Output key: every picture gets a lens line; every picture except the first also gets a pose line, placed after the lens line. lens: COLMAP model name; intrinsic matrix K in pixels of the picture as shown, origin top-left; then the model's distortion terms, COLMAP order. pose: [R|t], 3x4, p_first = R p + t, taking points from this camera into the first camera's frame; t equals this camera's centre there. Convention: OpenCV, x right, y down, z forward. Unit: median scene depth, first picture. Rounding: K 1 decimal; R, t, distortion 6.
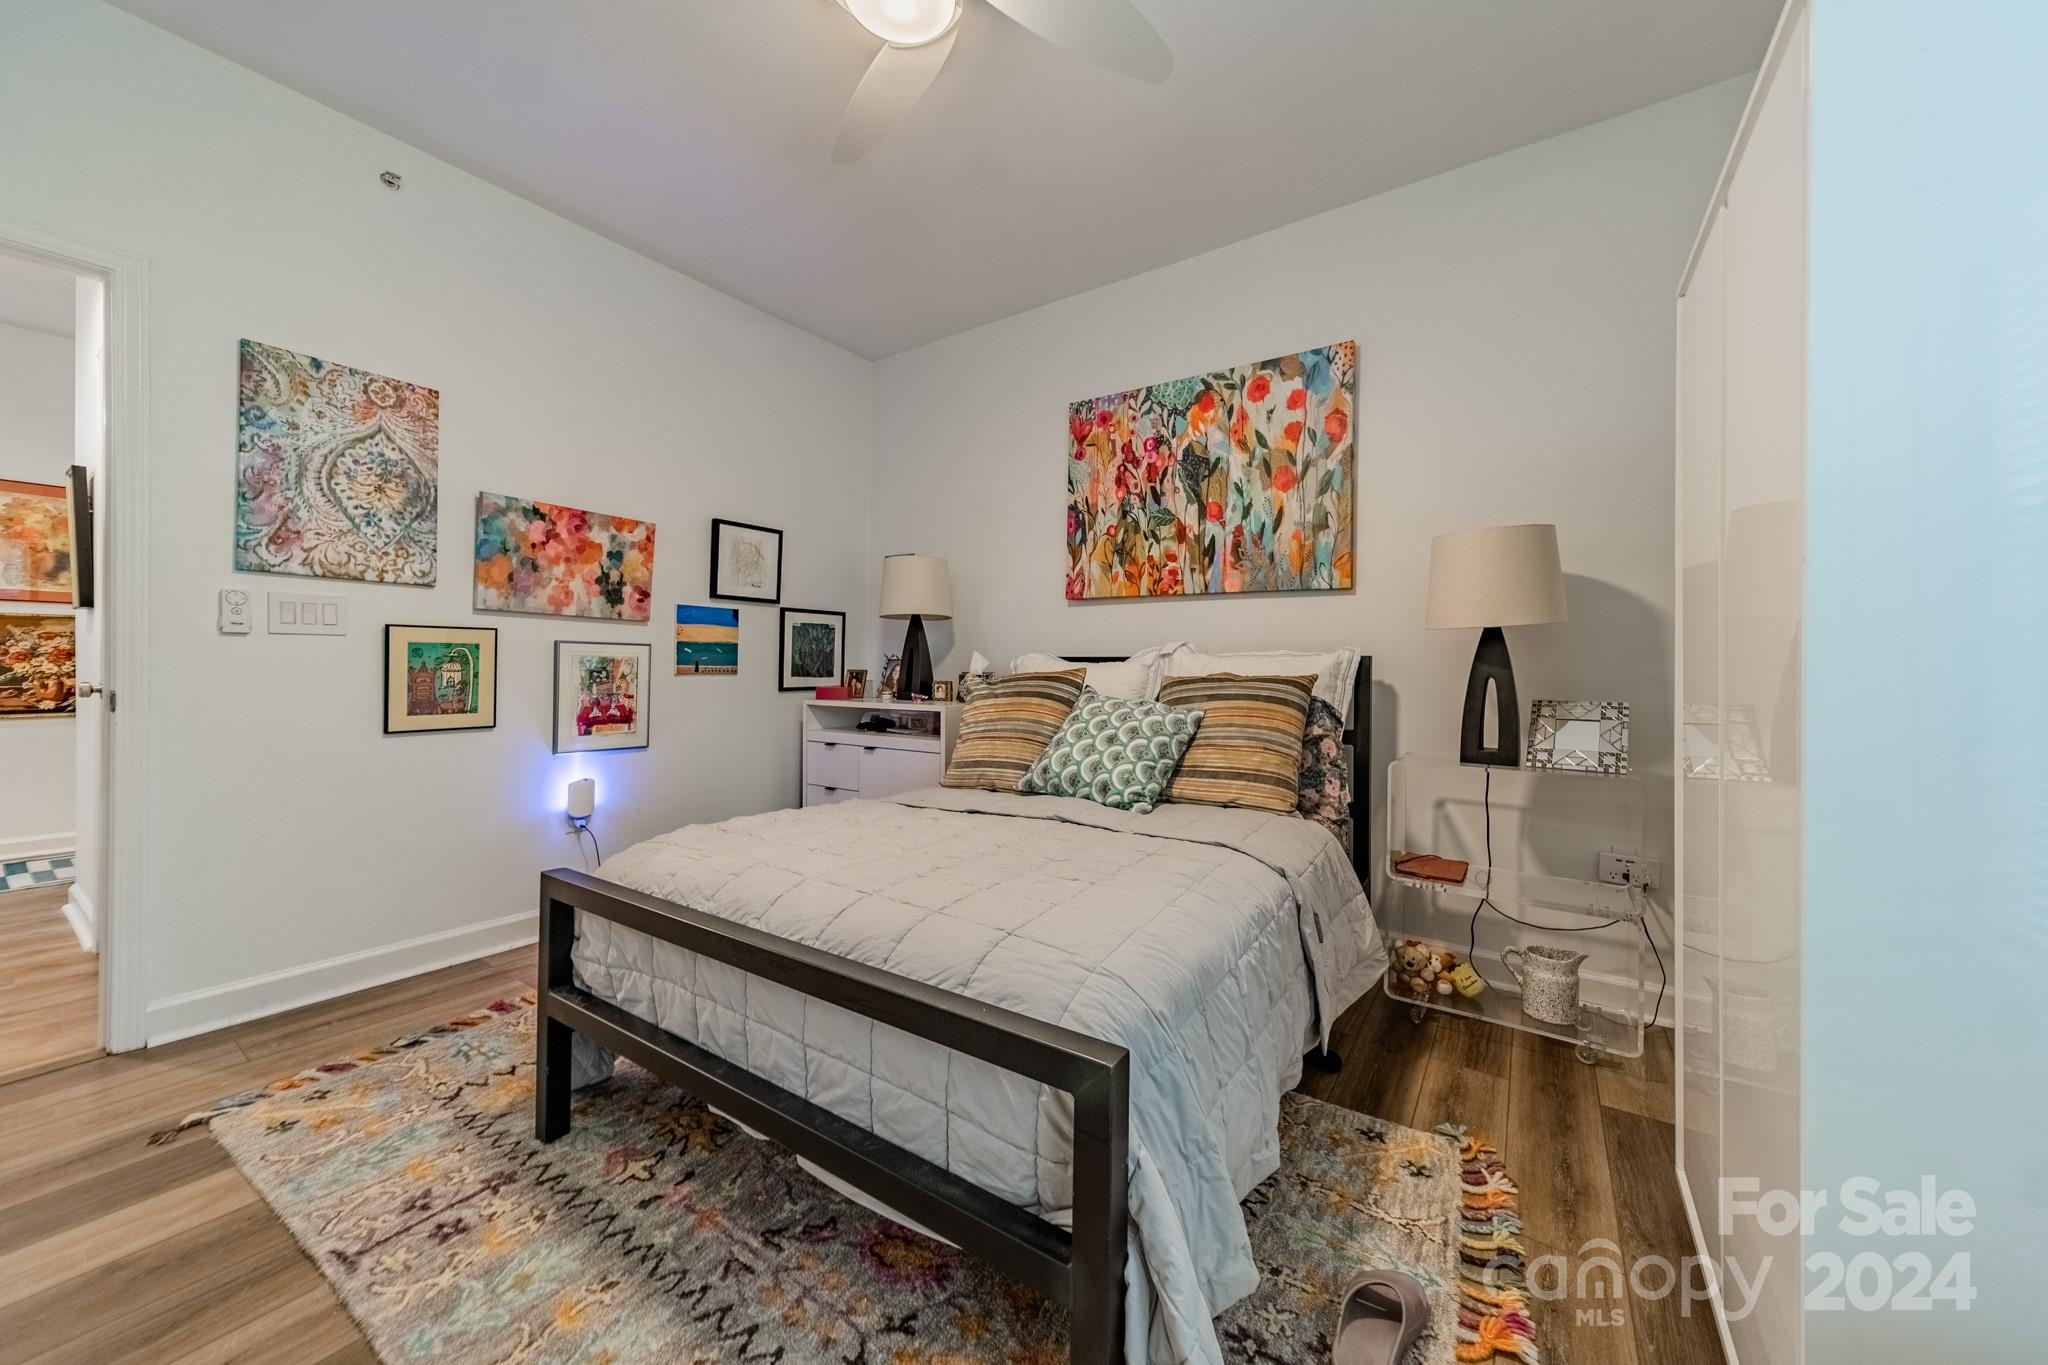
lens RADIAL K [[729.3, 0, 1024.7], [0, 729.3, 667.9], [0, 0, 1]] dist [0.008360, -0.000042]
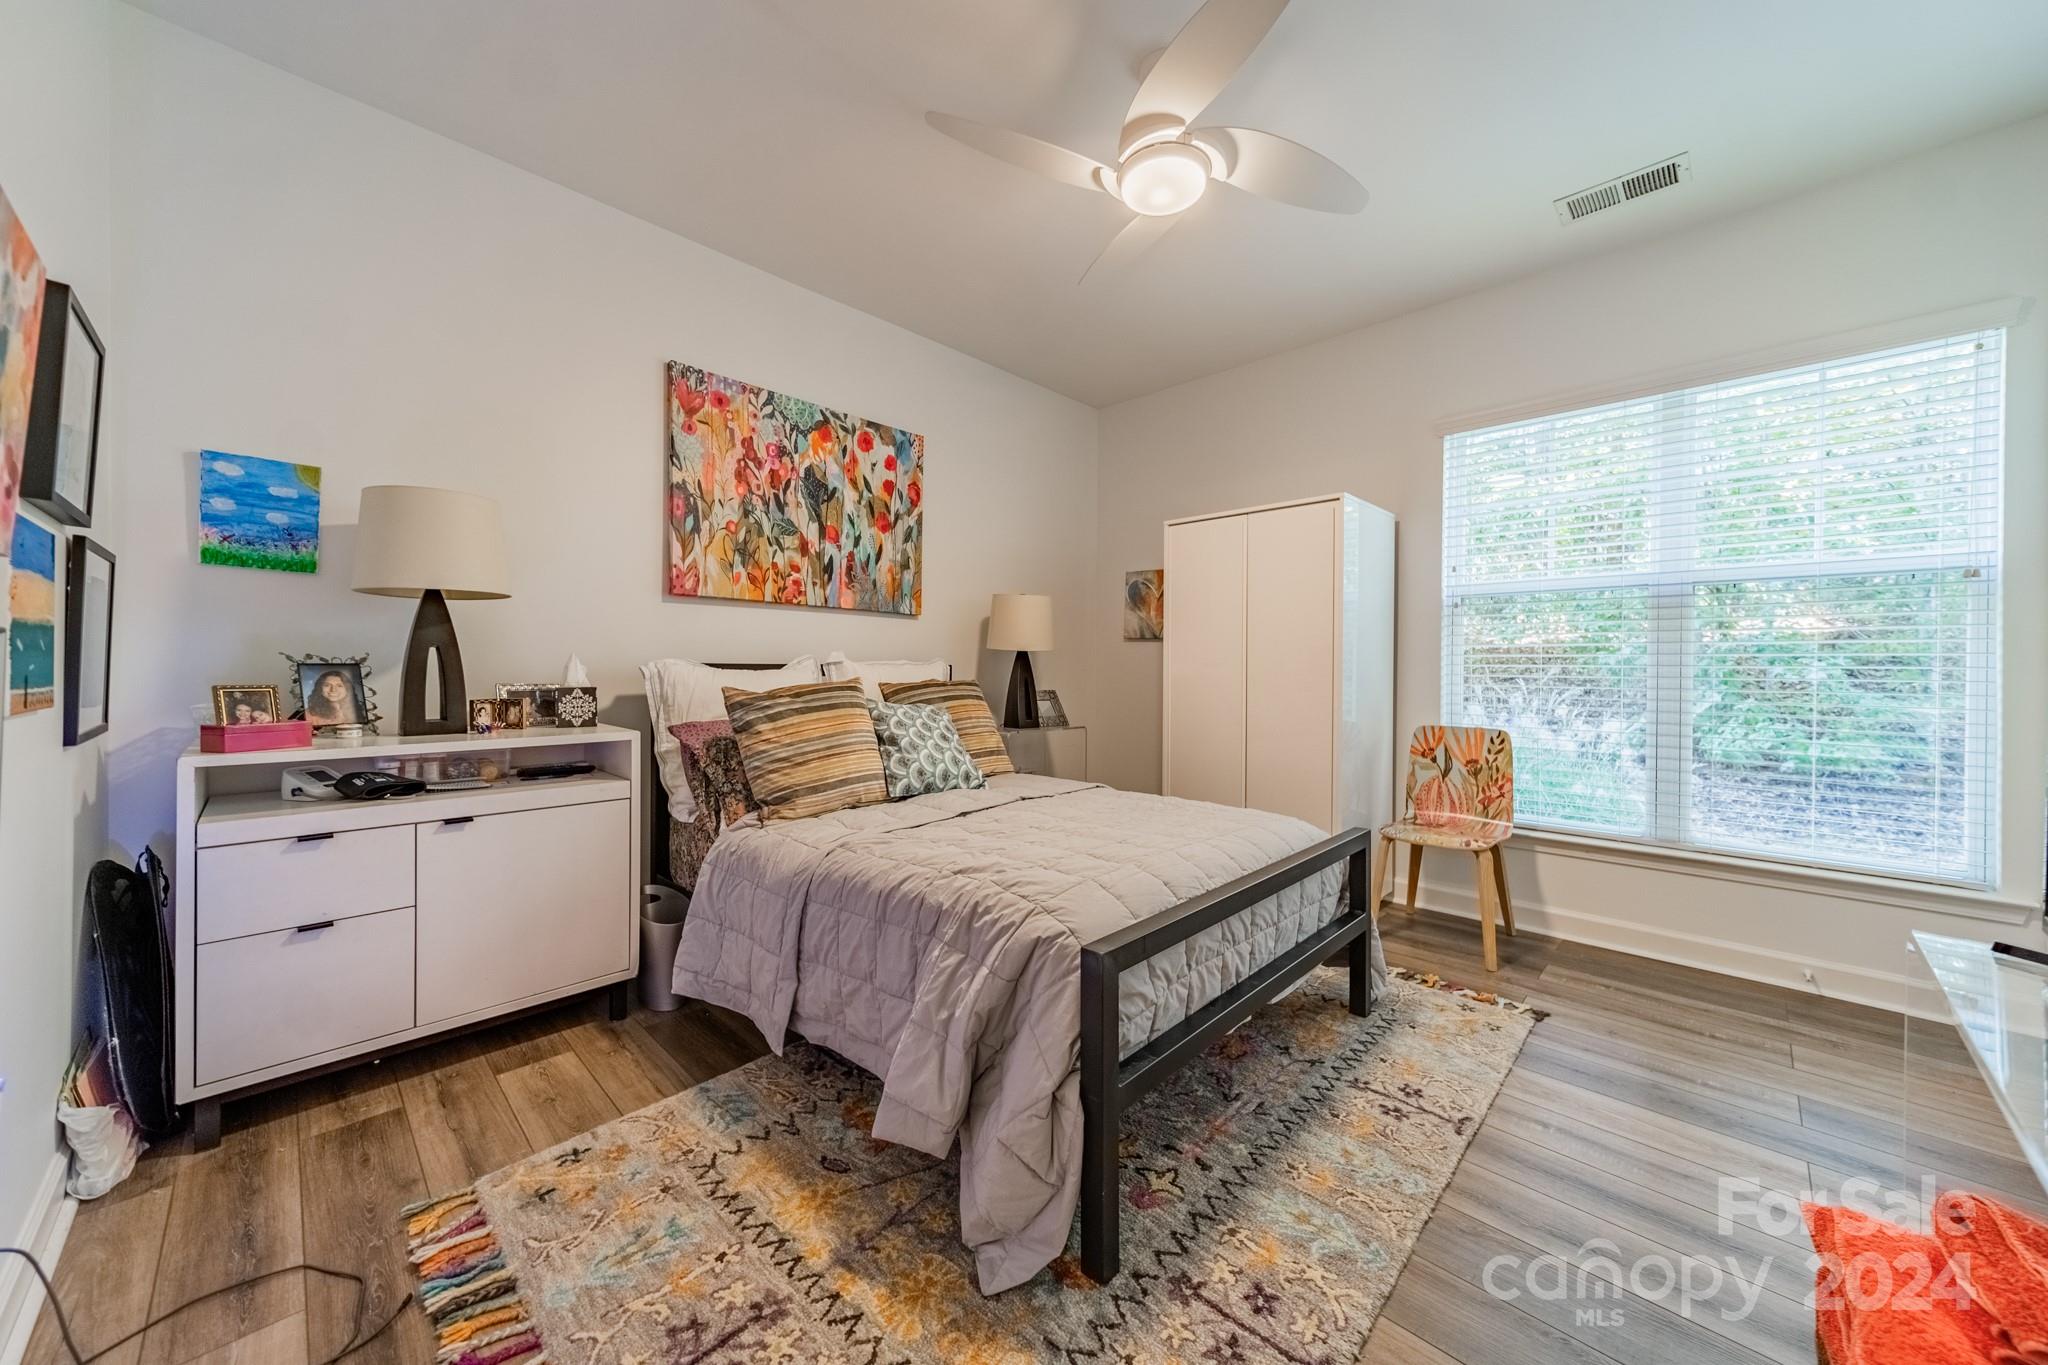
lens RADIAL K [[729.3, 0, 1015.5], [0, 729.3, 670.0], [0, 0, 1]] dist [0.008360, -0.000042]
pose [[0.174982, -0.011725, 0.984502, -0.812566], [-0.004996, 0.999906, 0.012796, -0.022109], [-0.984559, -0.007158, 0.174907, 0.534922]]
